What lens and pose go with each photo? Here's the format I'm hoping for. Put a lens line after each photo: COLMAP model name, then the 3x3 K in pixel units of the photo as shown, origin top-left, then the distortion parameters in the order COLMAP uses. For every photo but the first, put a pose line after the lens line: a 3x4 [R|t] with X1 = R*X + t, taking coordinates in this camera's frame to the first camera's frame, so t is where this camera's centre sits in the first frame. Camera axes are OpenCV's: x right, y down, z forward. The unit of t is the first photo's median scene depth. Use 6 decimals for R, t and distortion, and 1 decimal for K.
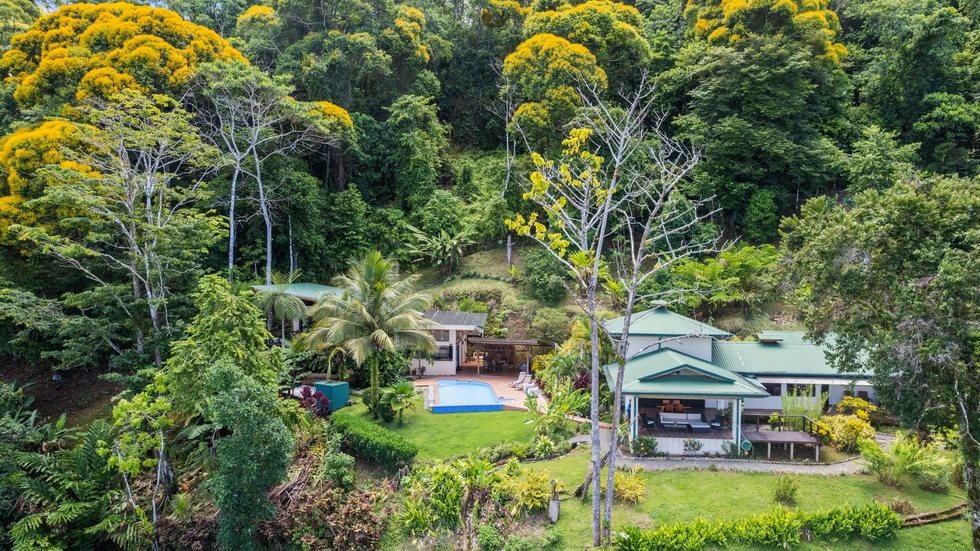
lens RADIAL K [[632.7, 0, 487.7], [0, 632.7, 276.2], [0, 0, 1]] dist [-0.036274, 0.005867]
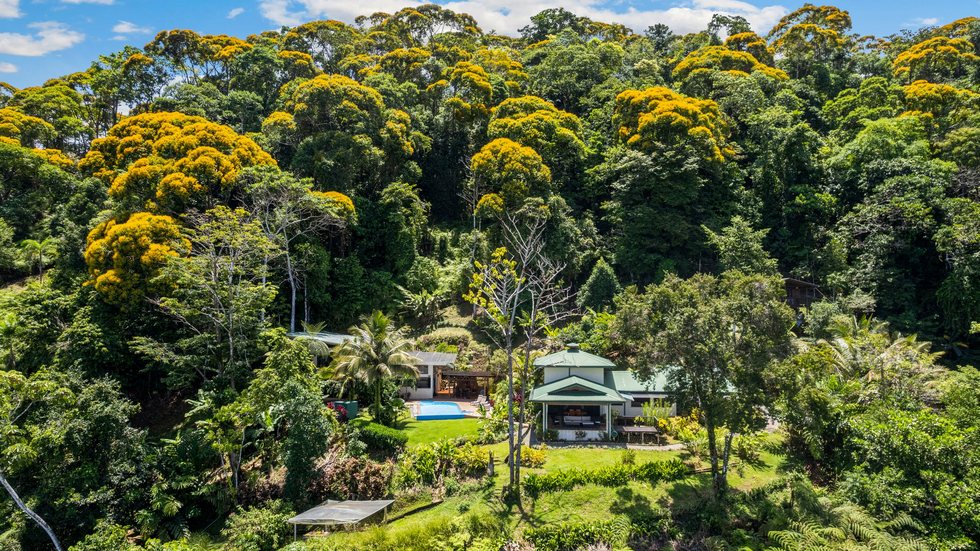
lens RADIAL K [[632.7, 0, 489.3], [0, 632.7, 278.4], [0, 0, 1]] dist [-0.036274, 0.005867]
pose [[0.999365, 0.001306, 0.035620, 0.019918], [0.001084, 0.997752, -0.067013, -0.010488], [-0.035628, 0.067009, 0.997116, -0.338972]]
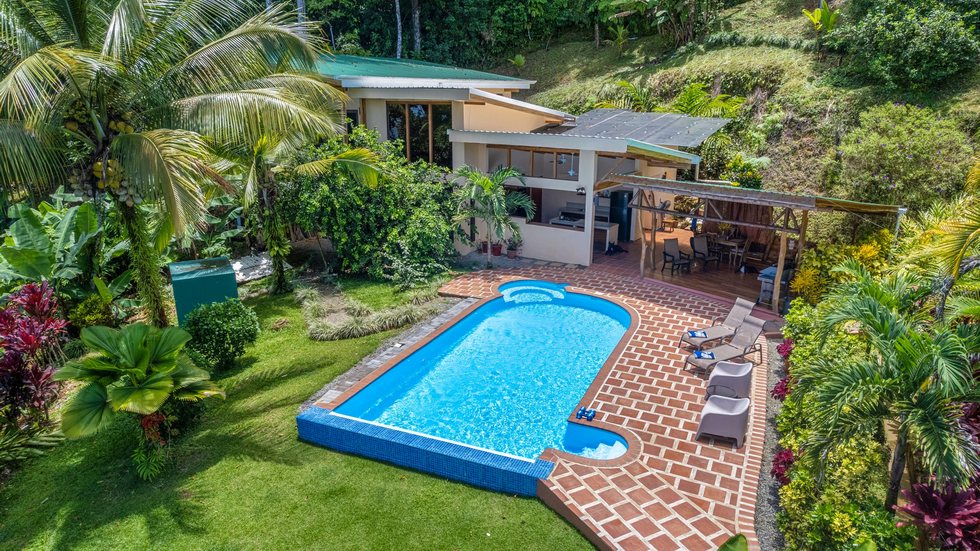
lens RADIAL K [[632.7, 0, 488.7], [0, 632.7, 273.4], [0, 0, 1]] dist [-0.036274, 0.005867]
pose [[0.871307, 0.136441, -0.471390, 0.070844], [-0.009436, 0.965052, 0.261887, 0.051050], [0.490648, -0.223736, 0.842144, 0.566746]]
